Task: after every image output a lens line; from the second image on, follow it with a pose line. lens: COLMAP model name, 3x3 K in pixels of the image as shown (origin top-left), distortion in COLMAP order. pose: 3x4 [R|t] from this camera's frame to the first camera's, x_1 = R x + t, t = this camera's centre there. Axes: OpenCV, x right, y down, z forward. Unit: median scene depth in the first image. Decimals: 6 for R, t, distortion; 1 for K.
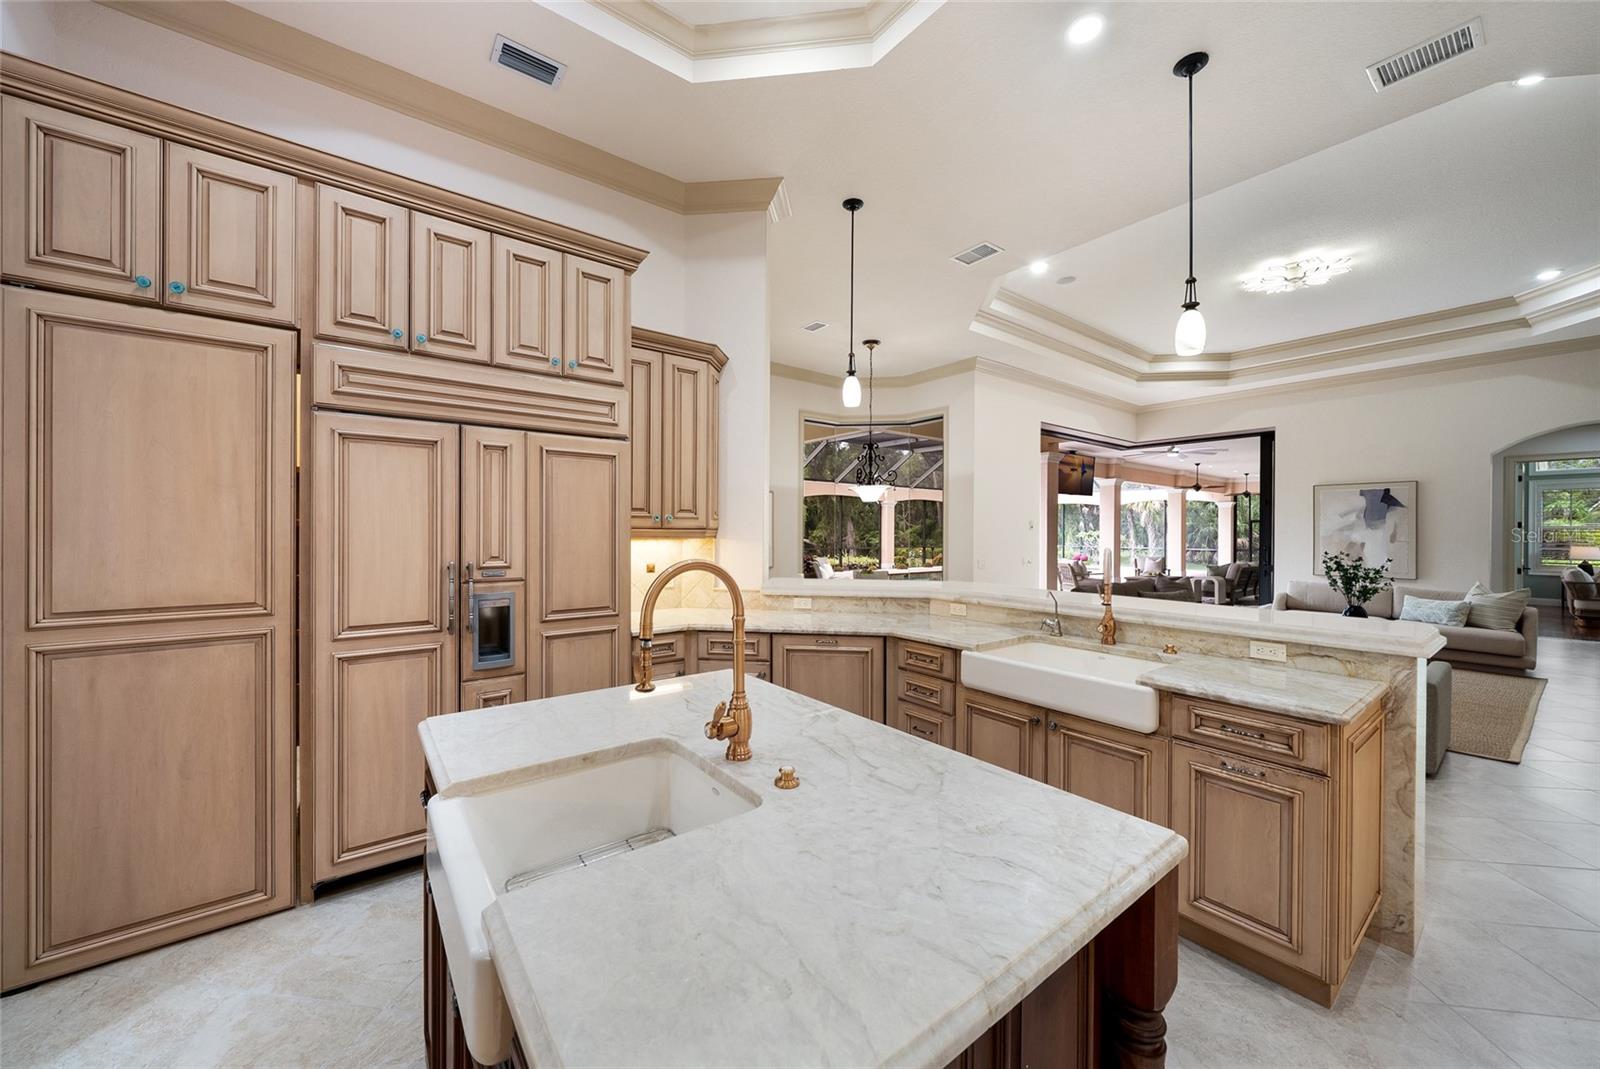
lens RADIAL K [[586.4, 0, 802.5], [0, 586.4, 531.4], [0, 0, 1]] dist [-0.000479, -0.000021]
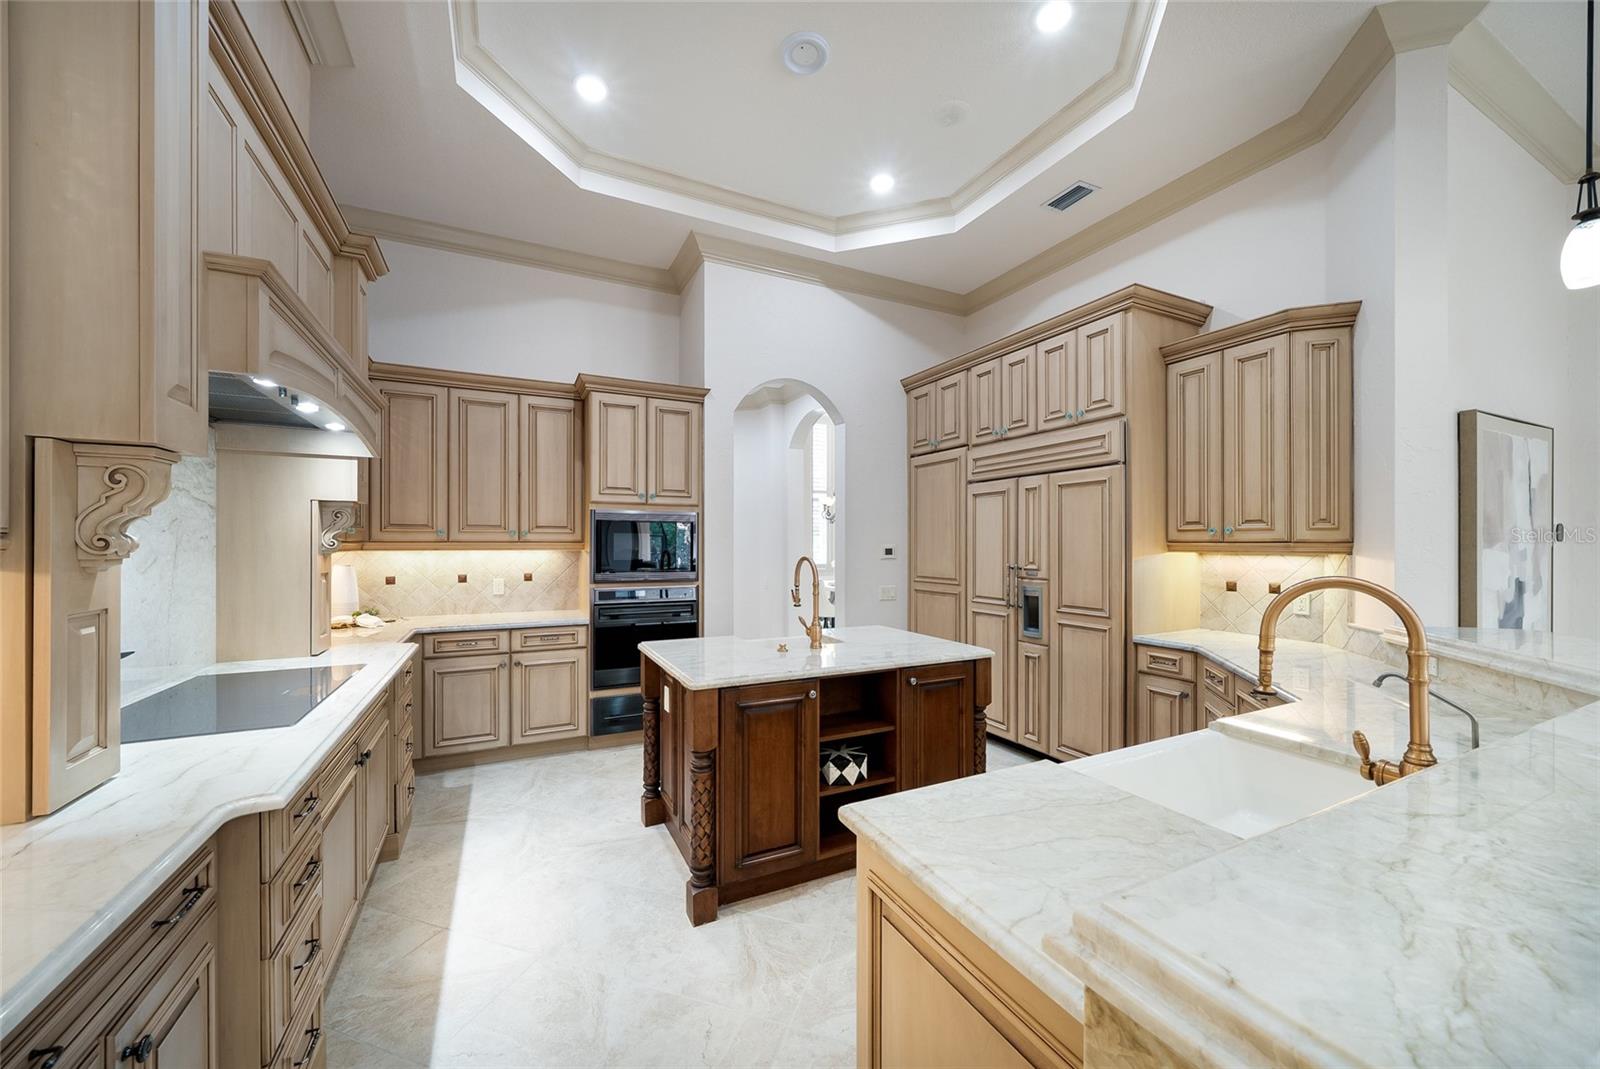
lens RADIAL K [[587.7, 0, 793.1], [0, 587.7, 543.9], [0, 0, 1]] dist [-0.003101, -0.000494]
pose [[-0.207938, -0.005157, -0.978128, 0.739410], [-0.002494, 0.999986, -0.004742, 0.003578], [0.978139, 0.001453, -0.207948, 0.498273]]
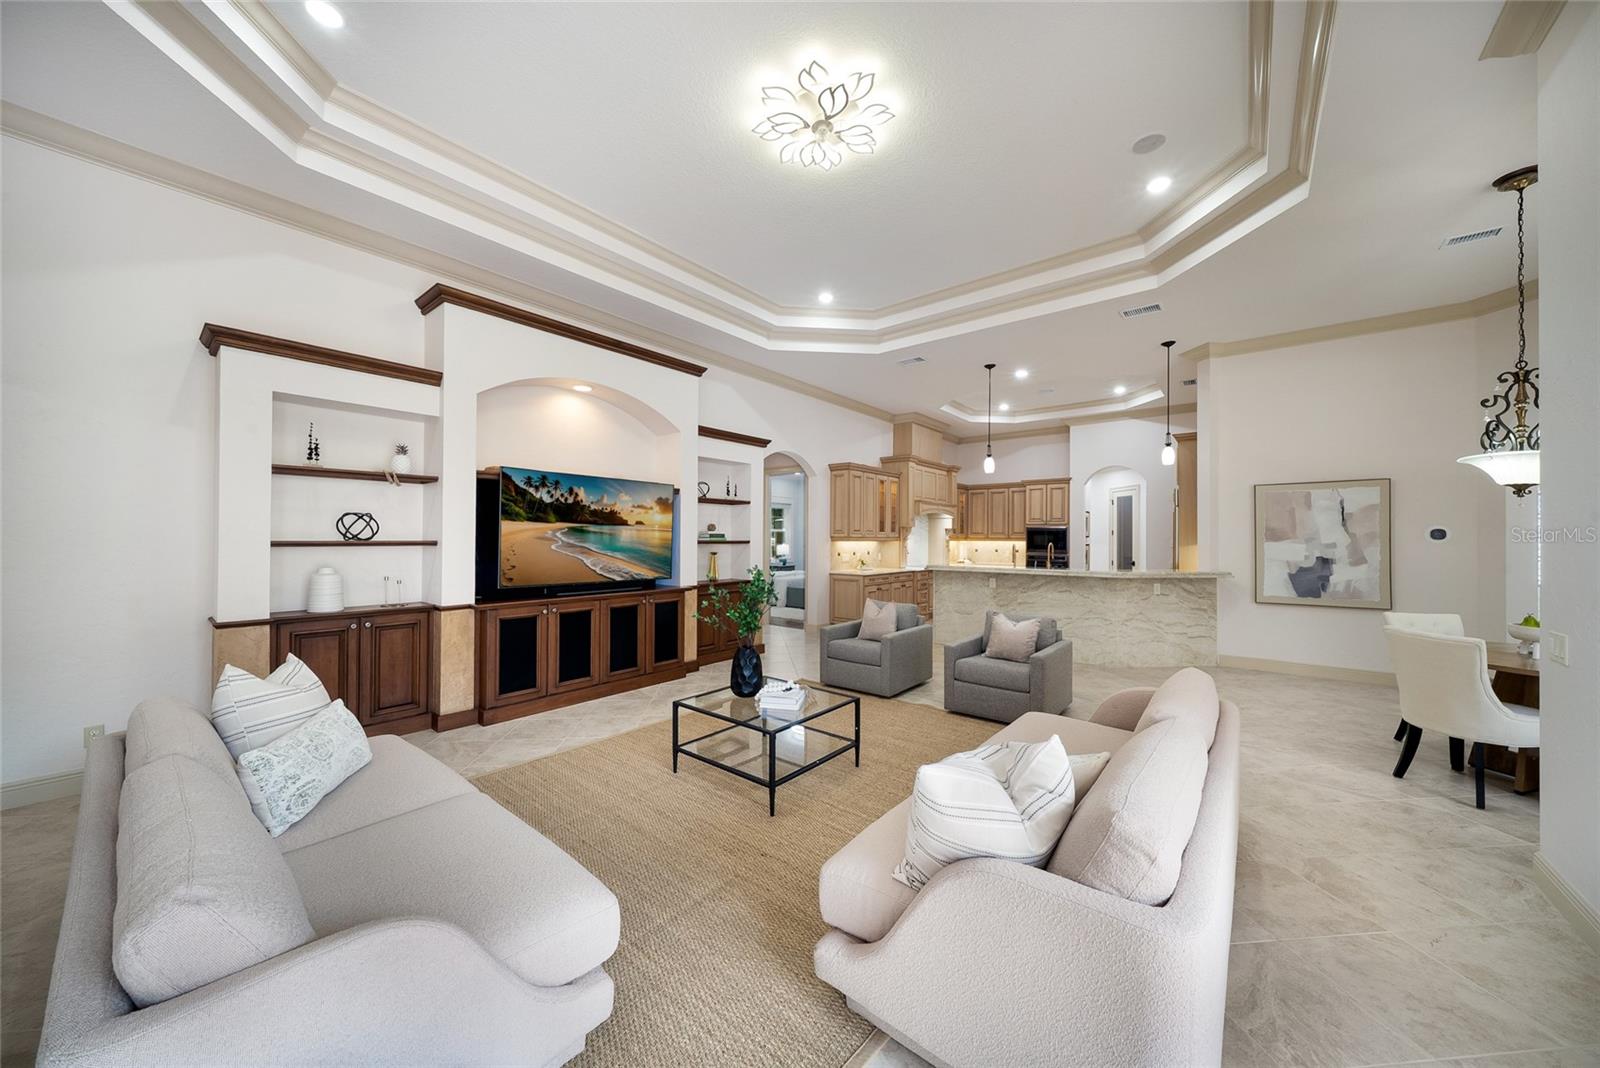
lens RADIAL K [[548.1, 0, 802.7], [0, 548.1, 535.5], [0, 0, 1]] dist [-0.001279, -0.000026]
pose [[-0.974404, -0.010604, -0.224552, 1.555873], [-0.009980, 0.999943, -0.003914, 0.004777], [0.224581, -0.001573, -0.974454, 2.468485]]
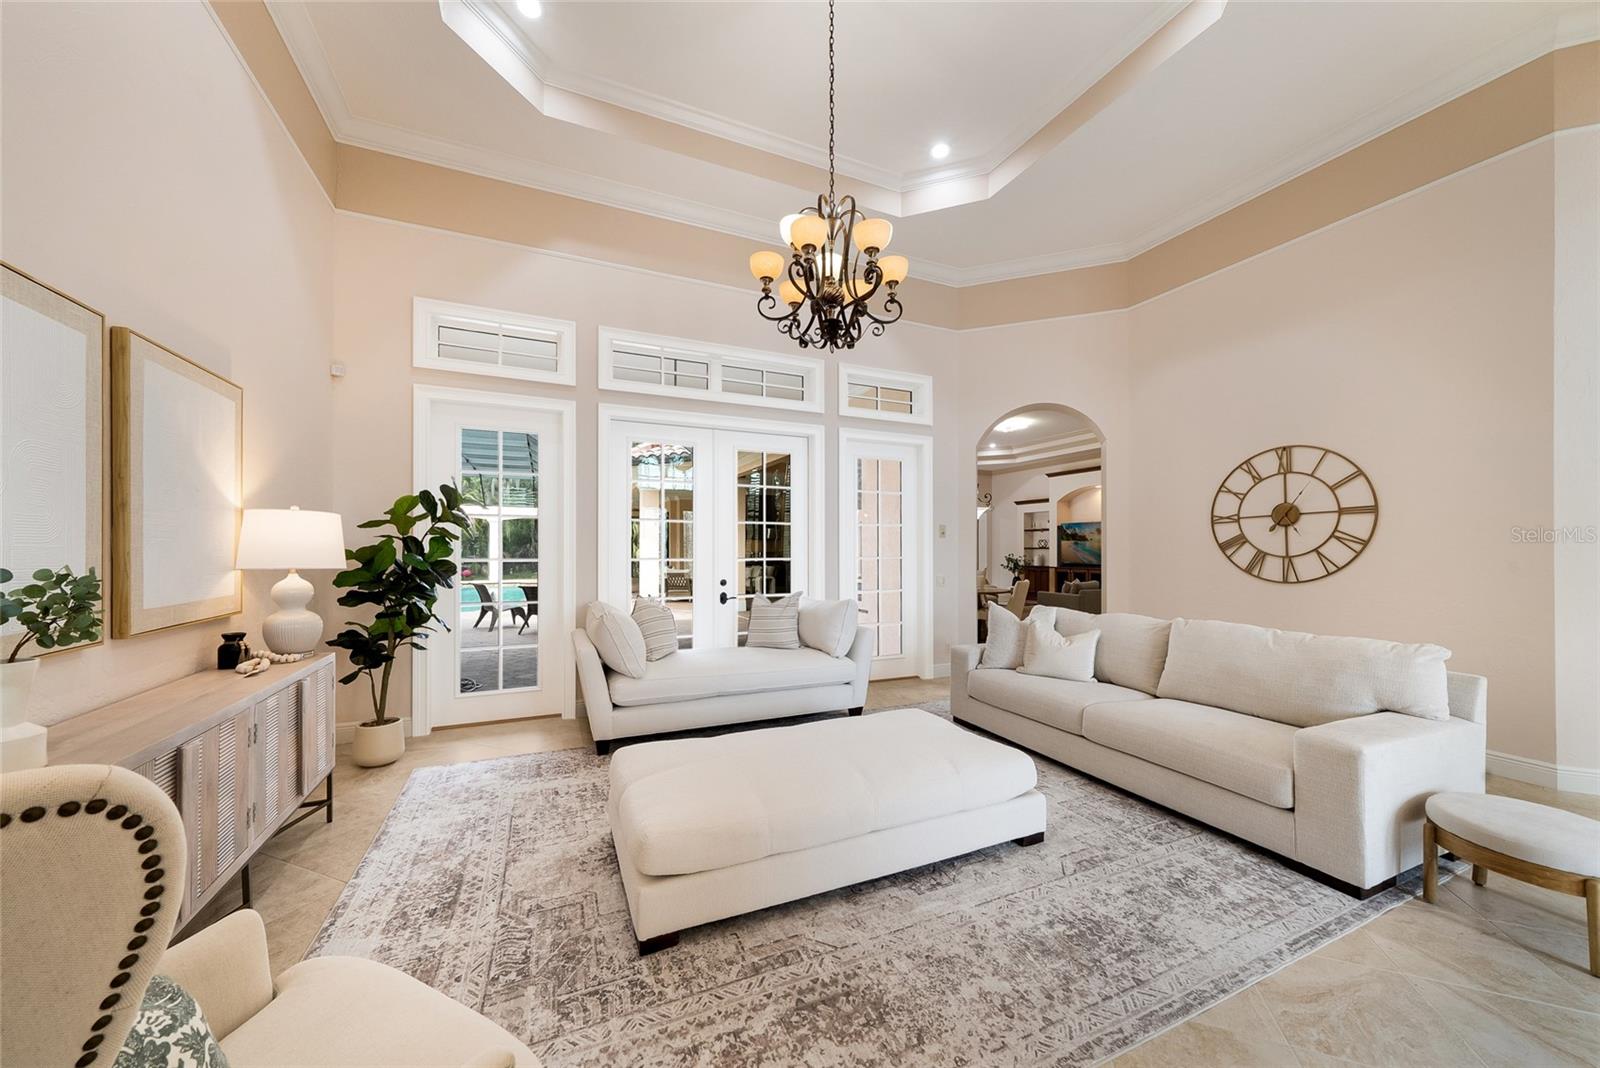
lens RADIAL K [[560.8, 0, 794.7], [0, 560.8, 550.0], [0, 0, 1]] dist [-0.001756, -0.000118]
pose [[0.243515, -0.004258, 0.969888, -2.115956], [0.002823, 0.999989, 0.003681, 0.019012], [-0.969893, 0.001842, 0.243525, 2.000649]]
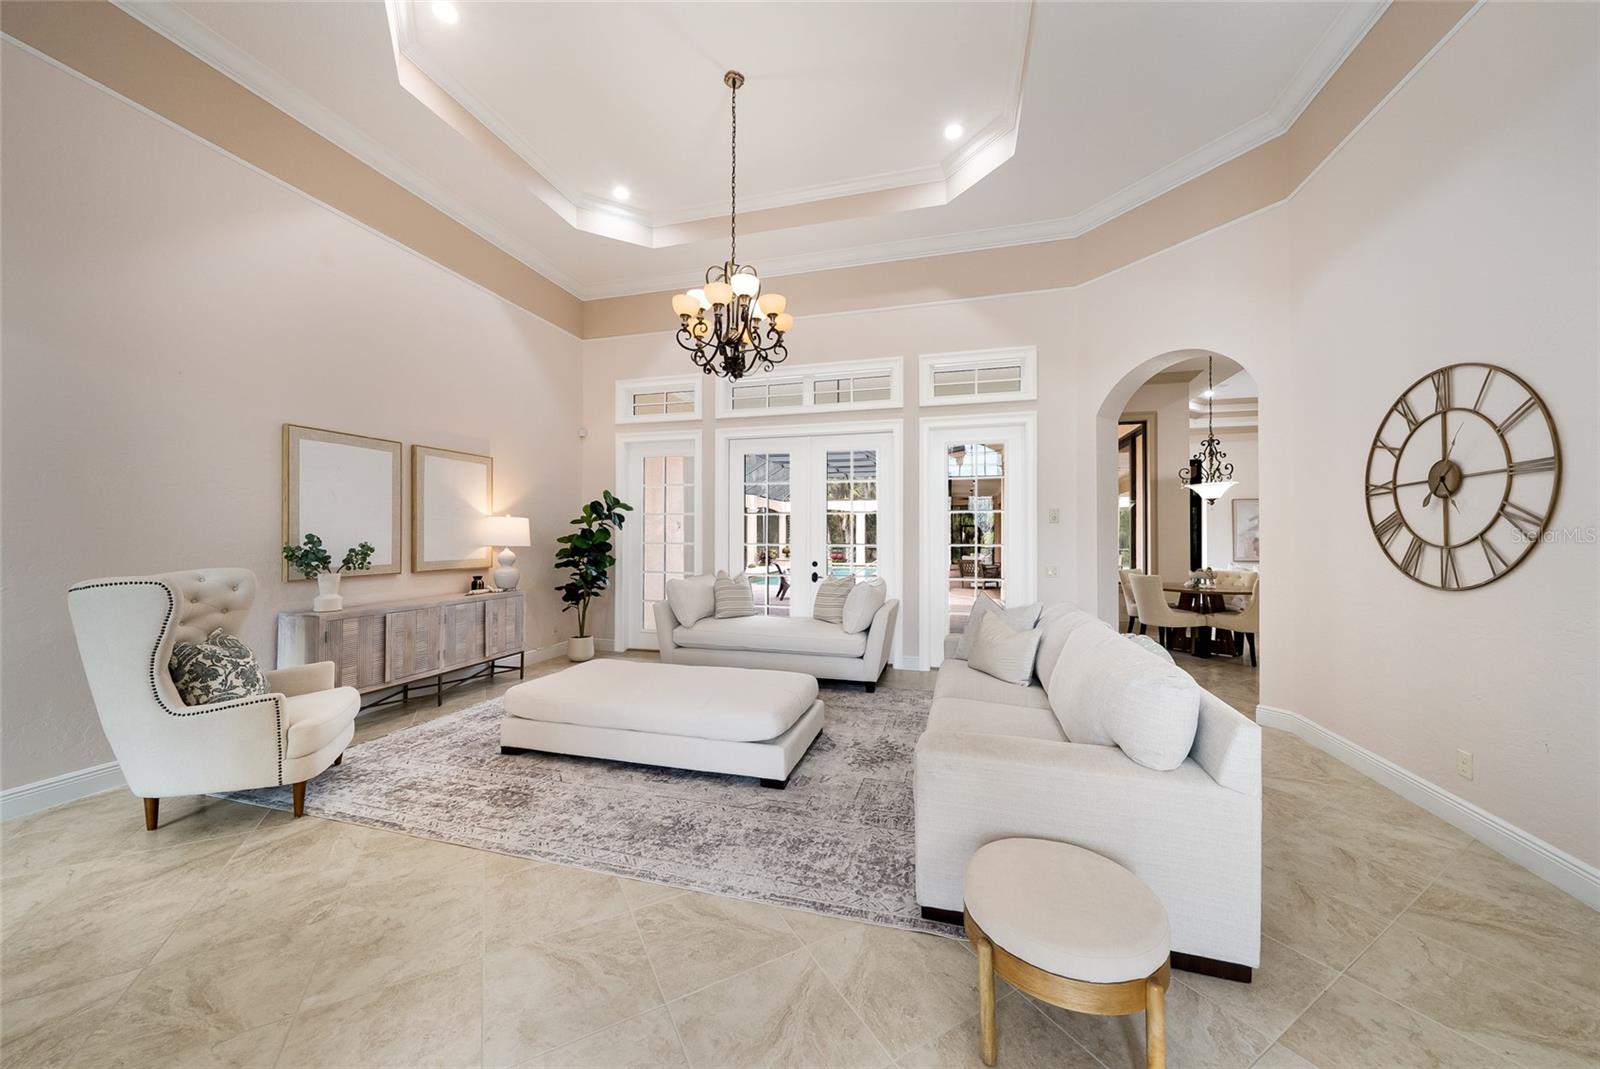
lens RADIAL K [[555.7, 0, 800.0], [0, 555.7, 534.5], [0, 0, 1]] dist [-0.002547, -0.000100]
pose [[0.801281, -0.001653, 0.598285, -1.823226], [0.004555, 0.999984, -0.003337, 0.022629], [-0.598270, 0.005399, 0.801276, 1.222333]]
